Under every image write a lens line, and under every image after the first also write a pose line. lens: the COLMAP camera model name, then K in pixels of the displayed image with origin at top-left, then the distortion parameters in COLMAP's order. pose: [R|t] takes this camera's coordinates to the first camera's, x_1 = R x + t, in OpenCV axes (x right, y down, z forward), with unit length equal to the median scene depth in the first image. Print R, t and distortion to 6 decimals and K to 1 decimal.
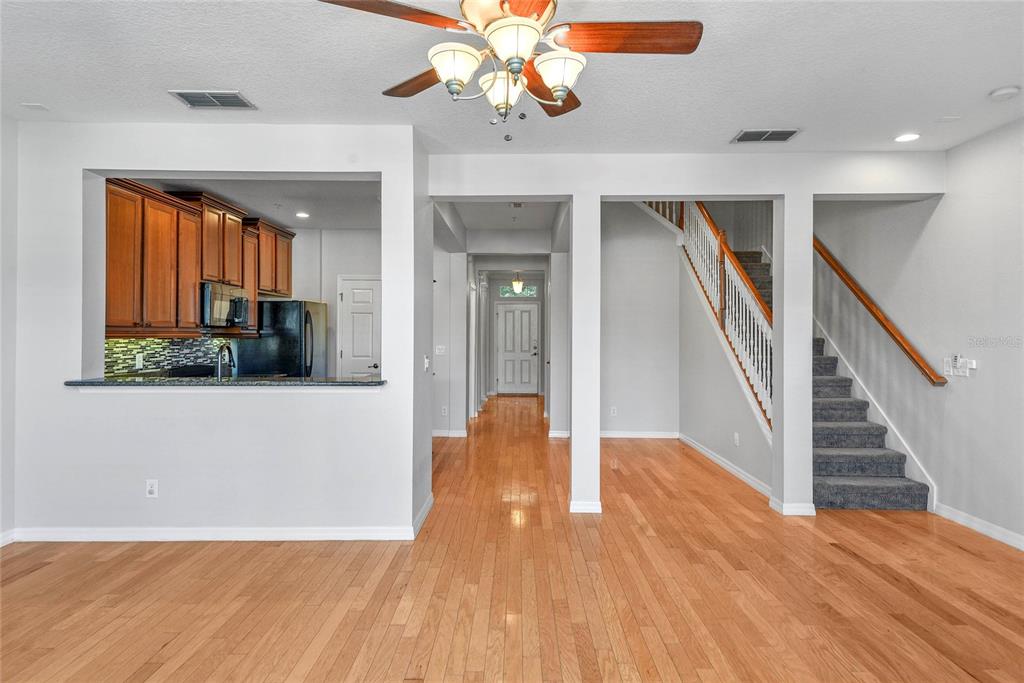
lens RADIAL K [[579.8, 0, 537.9], [0, 579.8, 334.6], [0, 0, 1]] dist [0.025289, -0.001020]
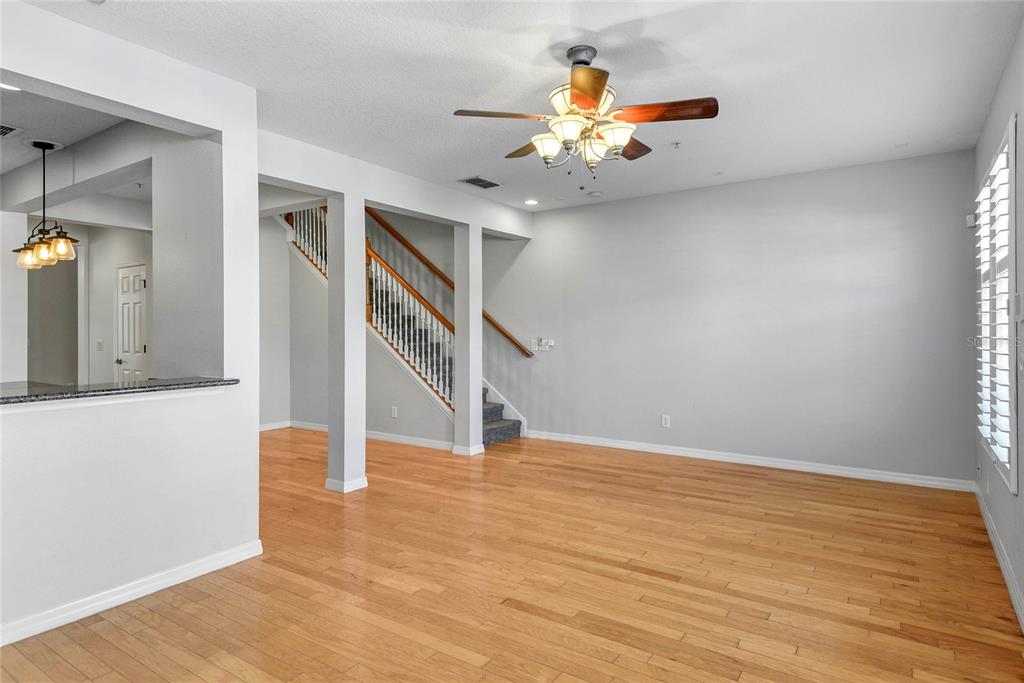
lens RADIAL K [[545.4, 0, 538.6], [0, 545.4, 325.4], [0, 0, 1]] dist [0.021916, -0.006854]
pose [[0.559534, 0.001640, 0.828806, -0.689380], [0.002102, 0.999992, -0.003398, 0.005784], [-0.828805, 0.003643, 0.559526, 0.175439]]
